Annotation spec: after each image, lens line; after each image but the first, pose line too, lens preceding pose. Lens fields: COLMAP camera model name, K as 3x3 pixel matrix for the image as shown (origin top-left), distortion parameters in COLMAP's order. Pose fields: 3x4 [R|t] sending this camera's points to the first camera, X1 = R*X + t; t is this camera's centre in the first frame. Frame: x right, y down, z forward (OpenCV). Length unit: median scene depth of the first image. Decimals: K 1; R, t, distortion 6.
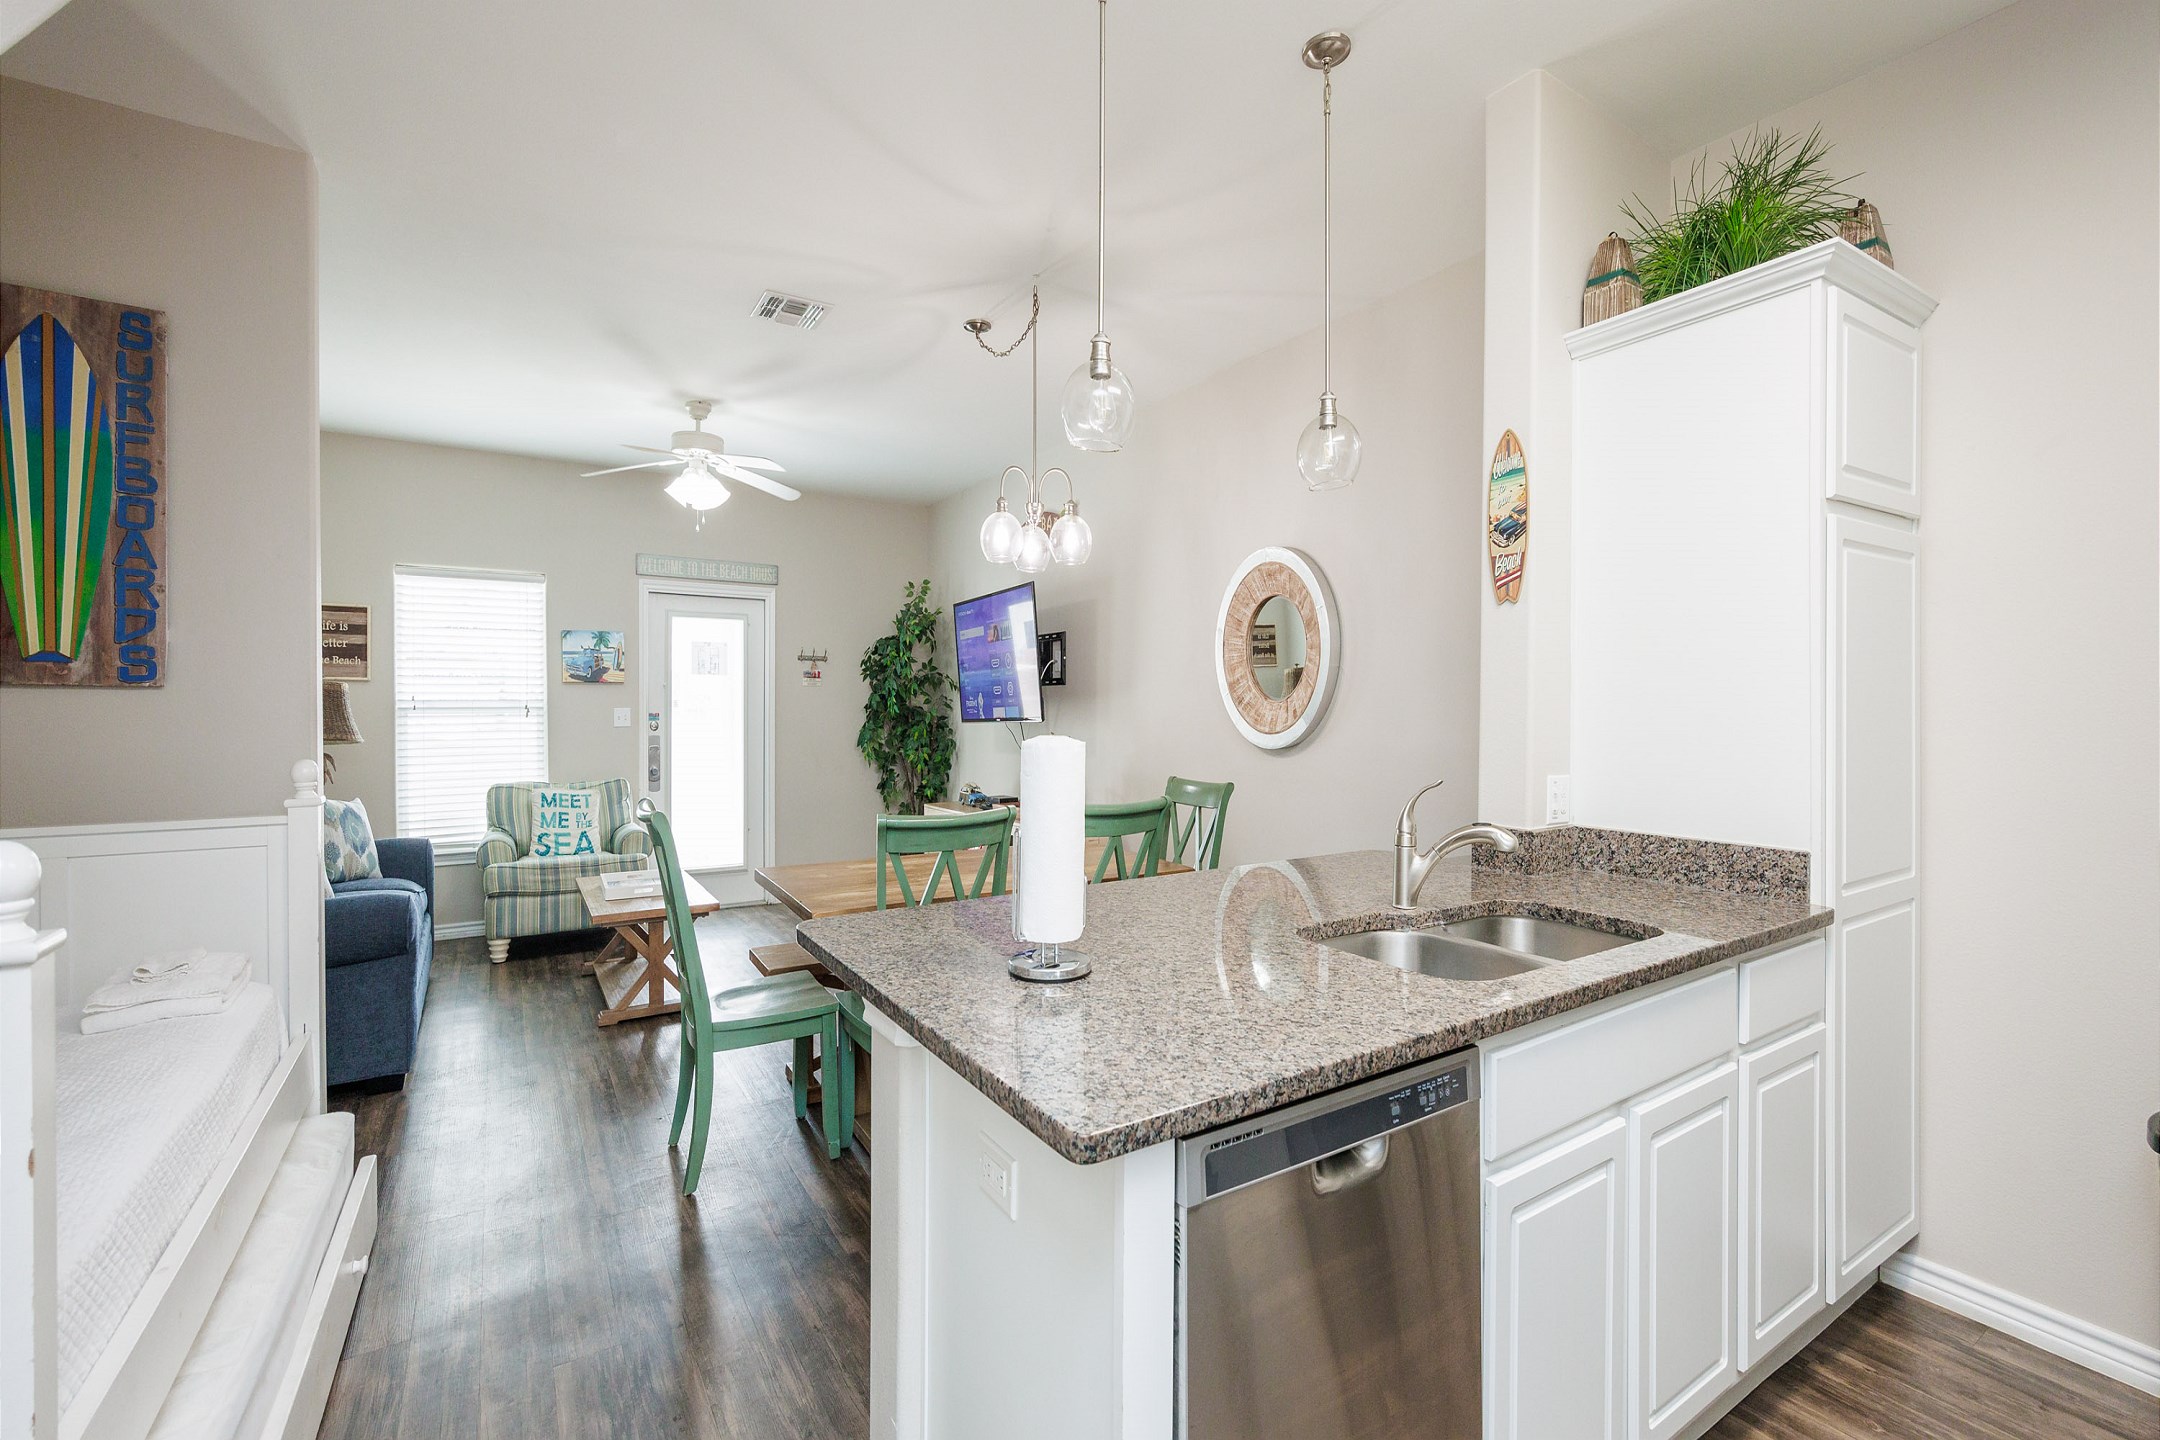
lens RADIAL K [[905.9, 0, 1075.6], [0, 905.9, 713.0], [0, 0, 1]] dist [-0.003408, -0.000002]
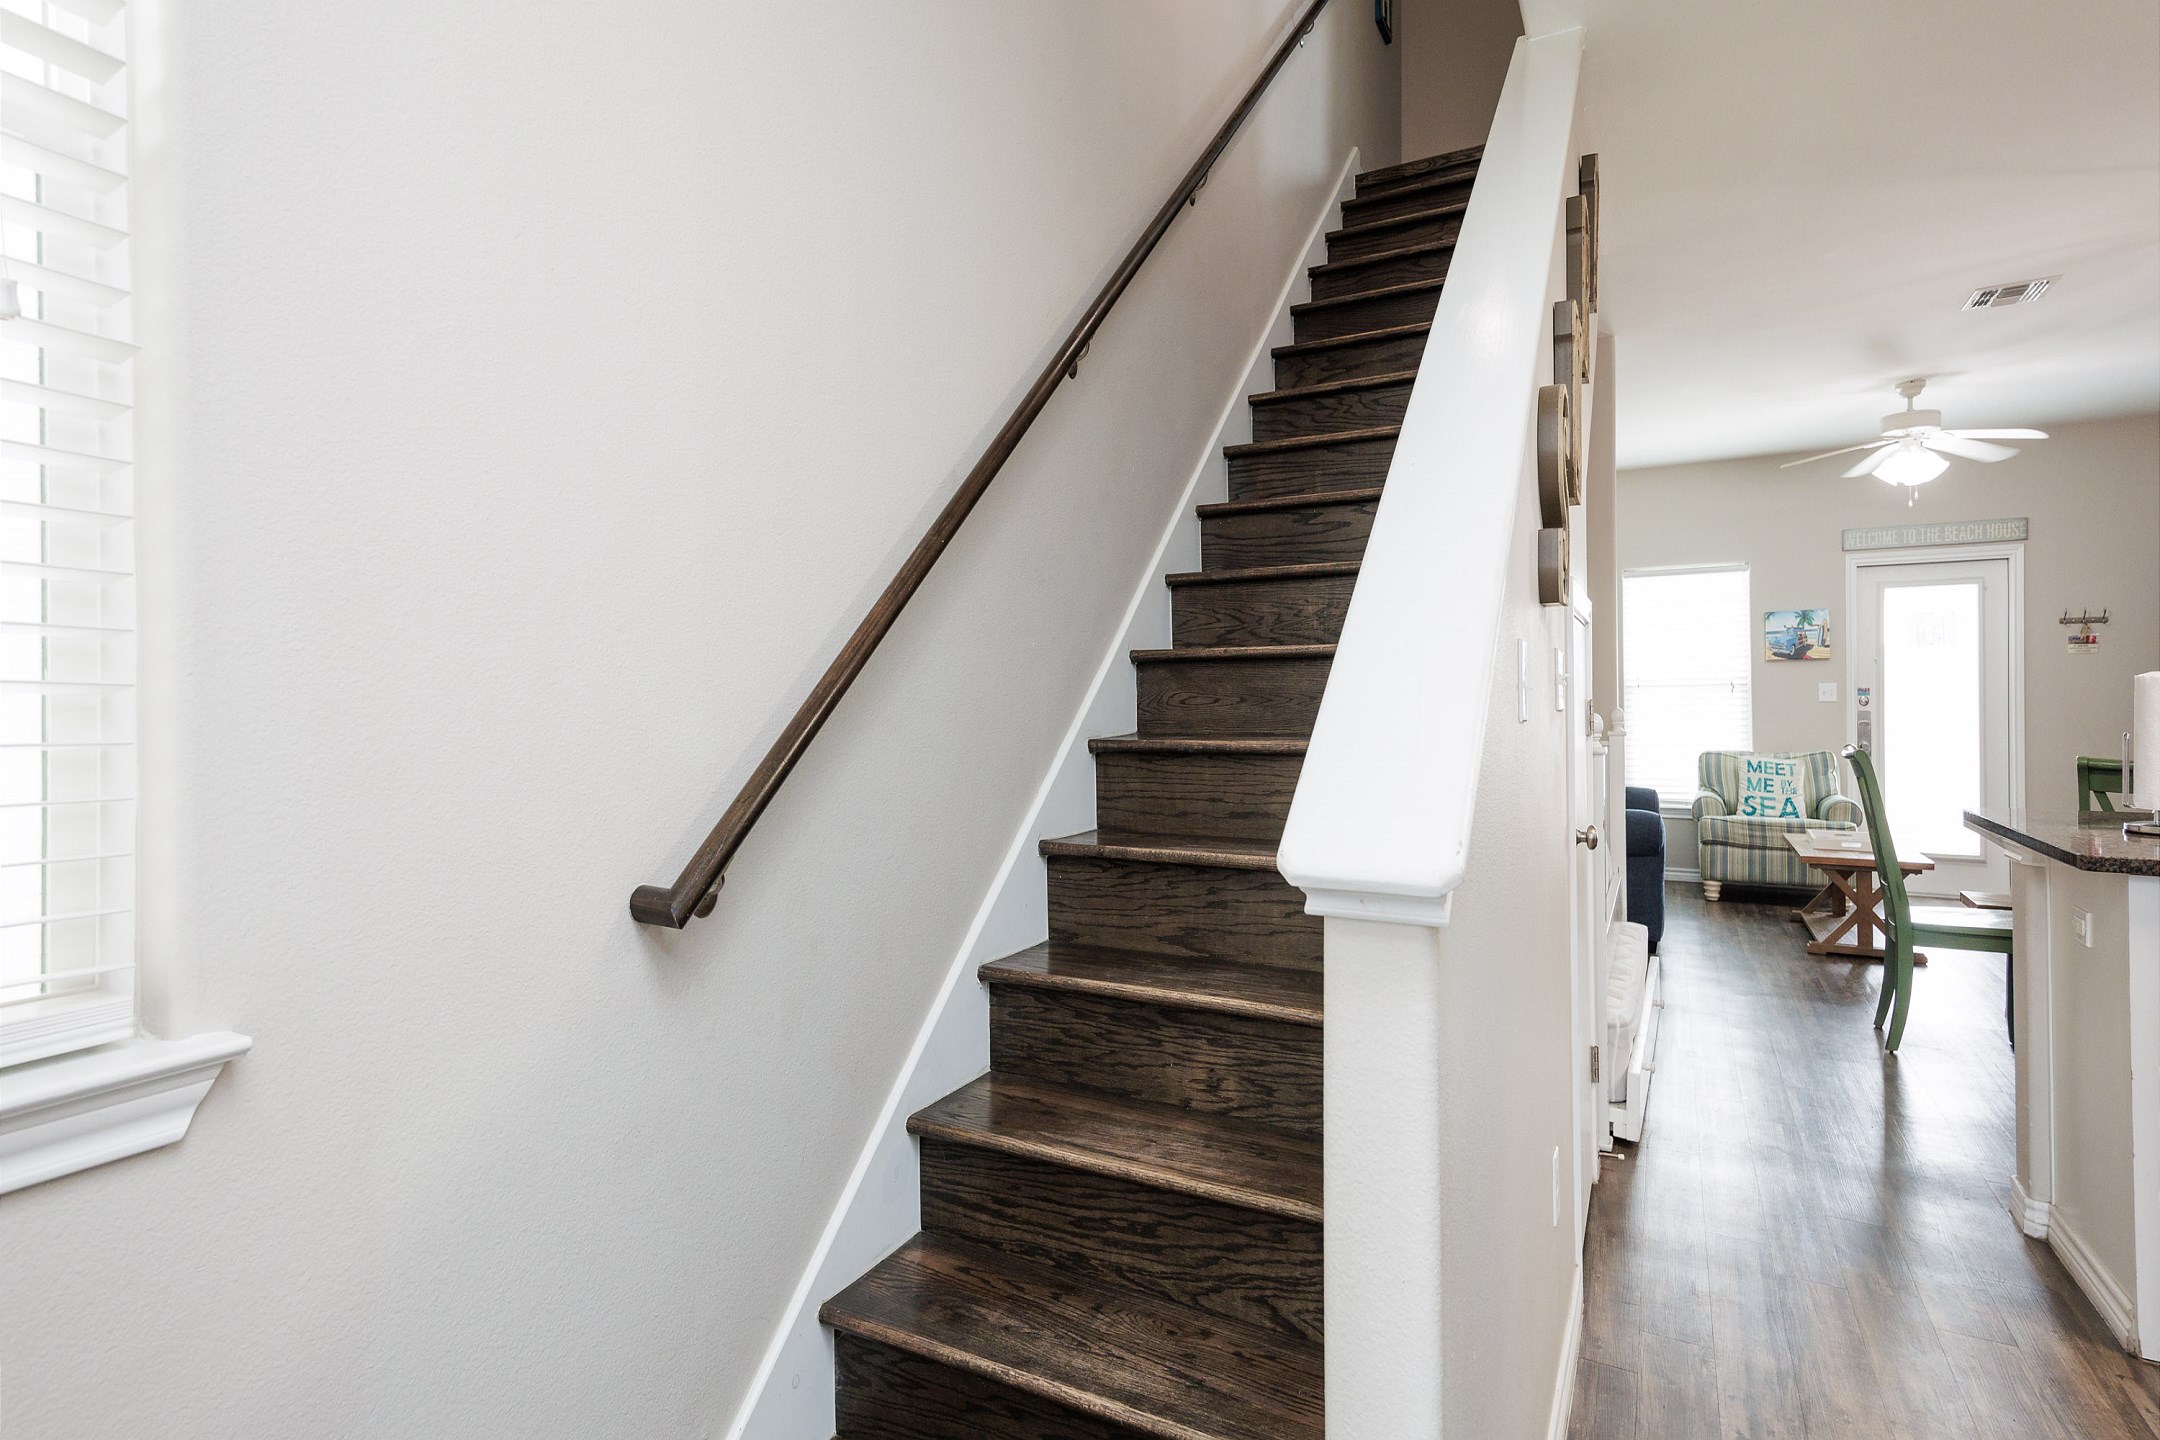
lens RADIAL K [[1061.5, 0, 1068.6], [0, 1061.5, 702.1], [0, 0, 1]] dist [0.016530, 0.002384]
pose [[0.471491, -0.004960, -0.881857, 0.180926], [0.002412, 0.999988, -0.004335, 0.021121], [0.881867, -0.000083, 0.471498, -0.366044]]
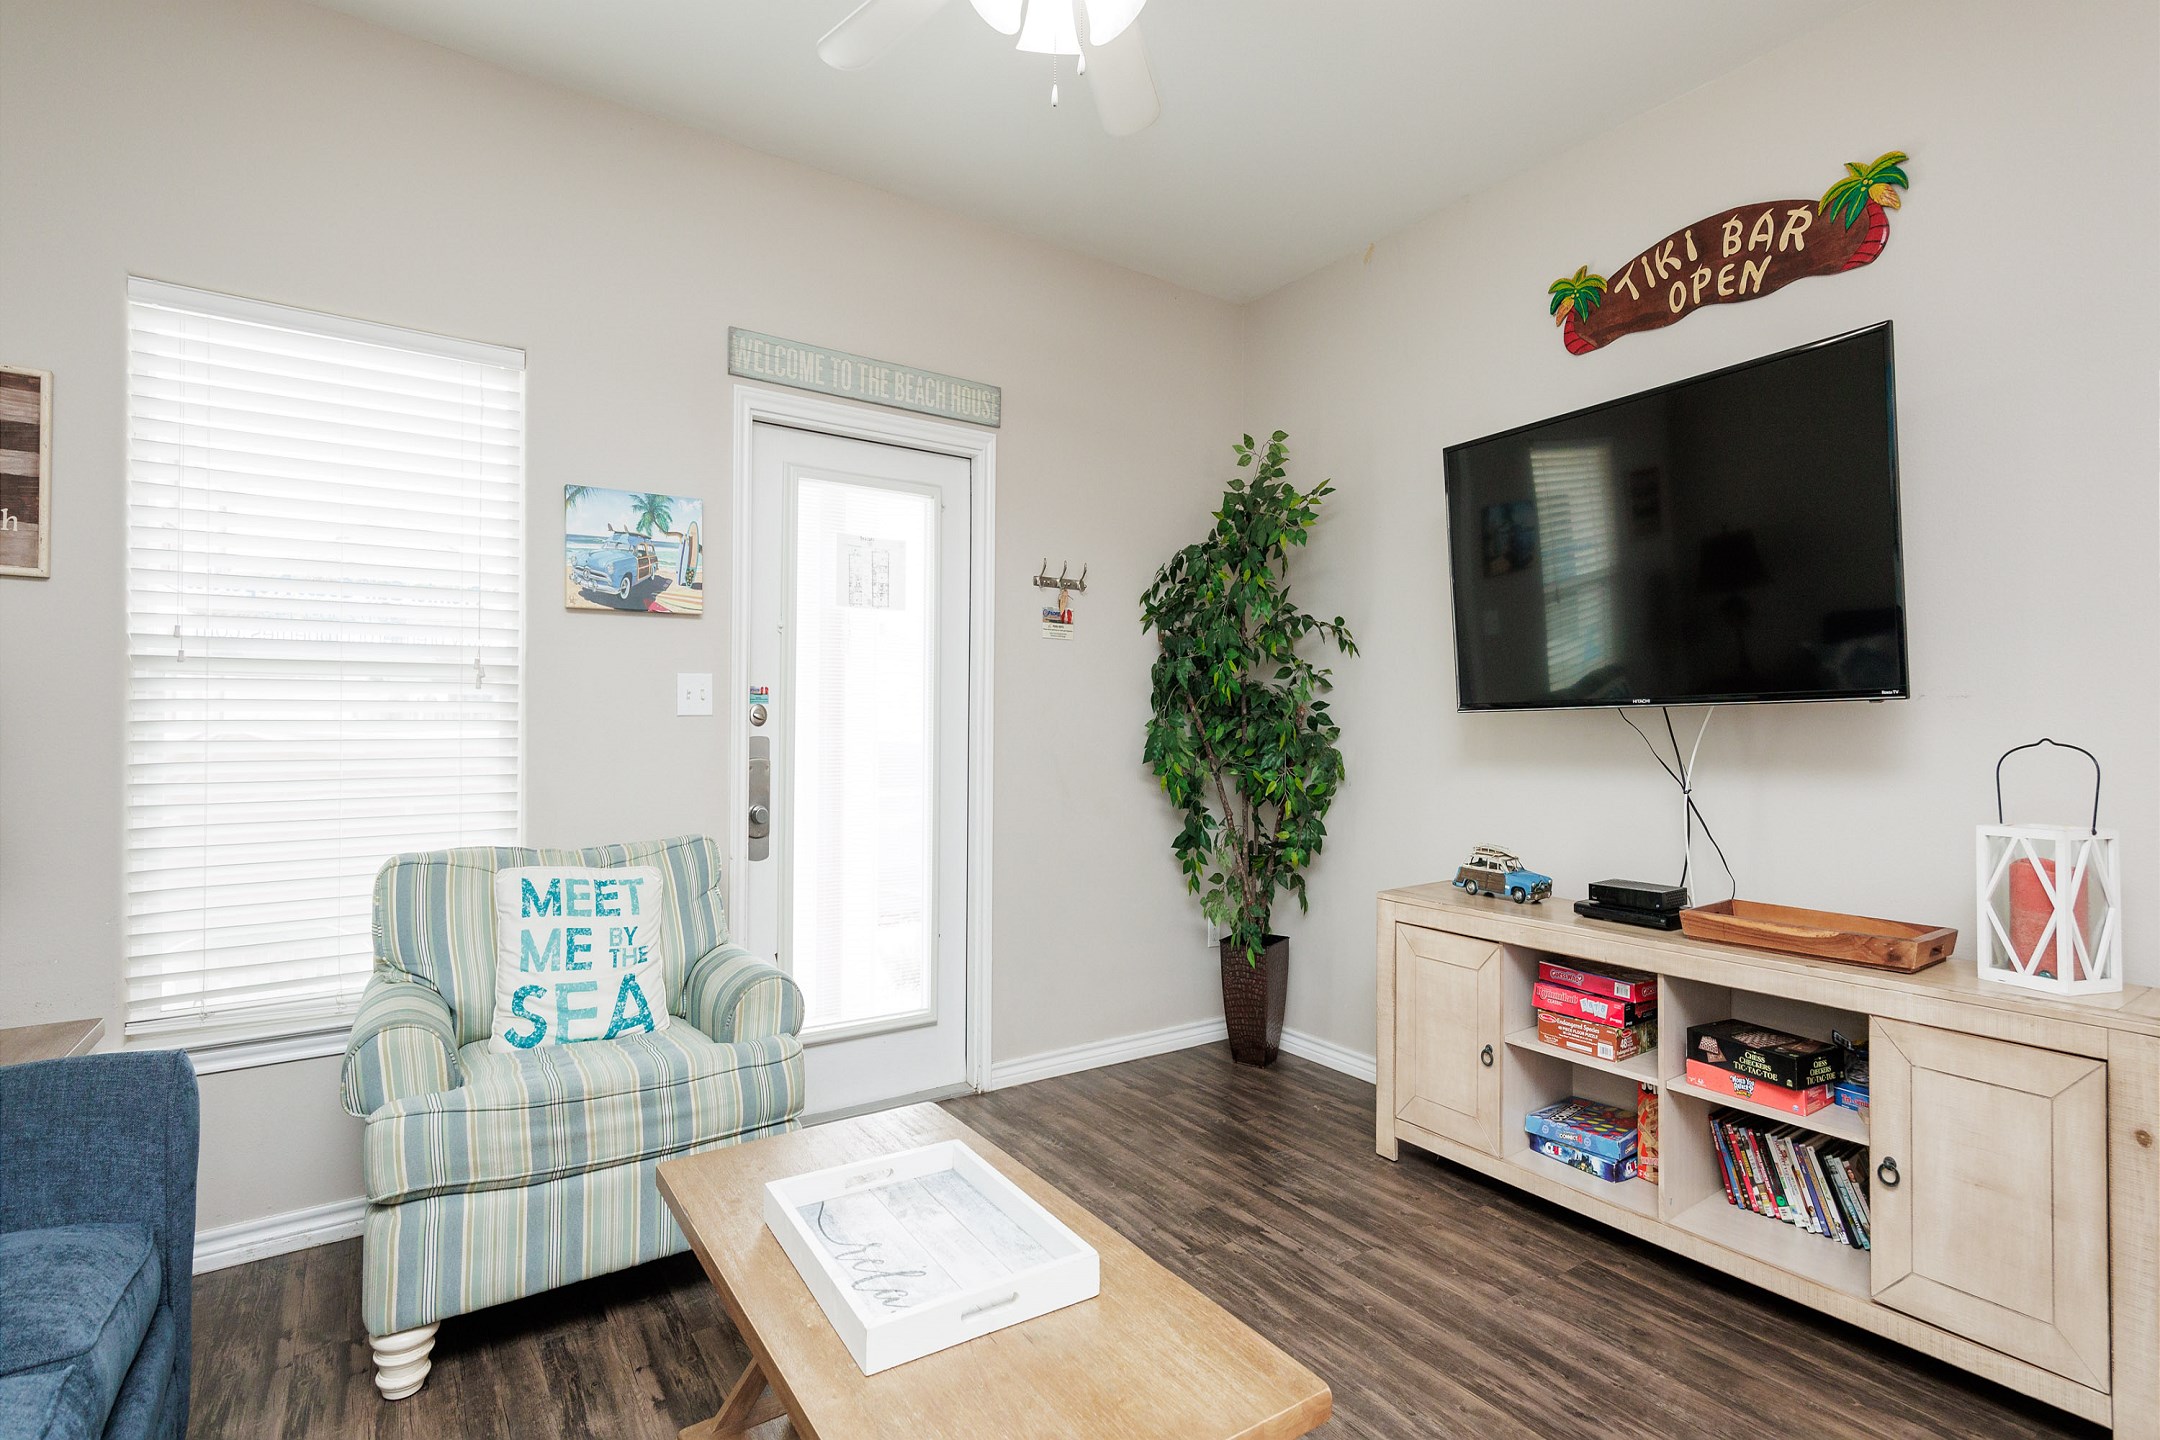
lens RADIAL K [[1000.3, 0, 1078.3], [0, 1000.3, 710.7], [0, 0, 1]] dist [0.010905, 0.001162]
pose [[0.999131, 0.004167, 0.041463, -0.375801], [-0.003399, 0.999822, -0.018565, 0.023707], [-0.041533, 0.018408, 0.998968, 0.567514]]
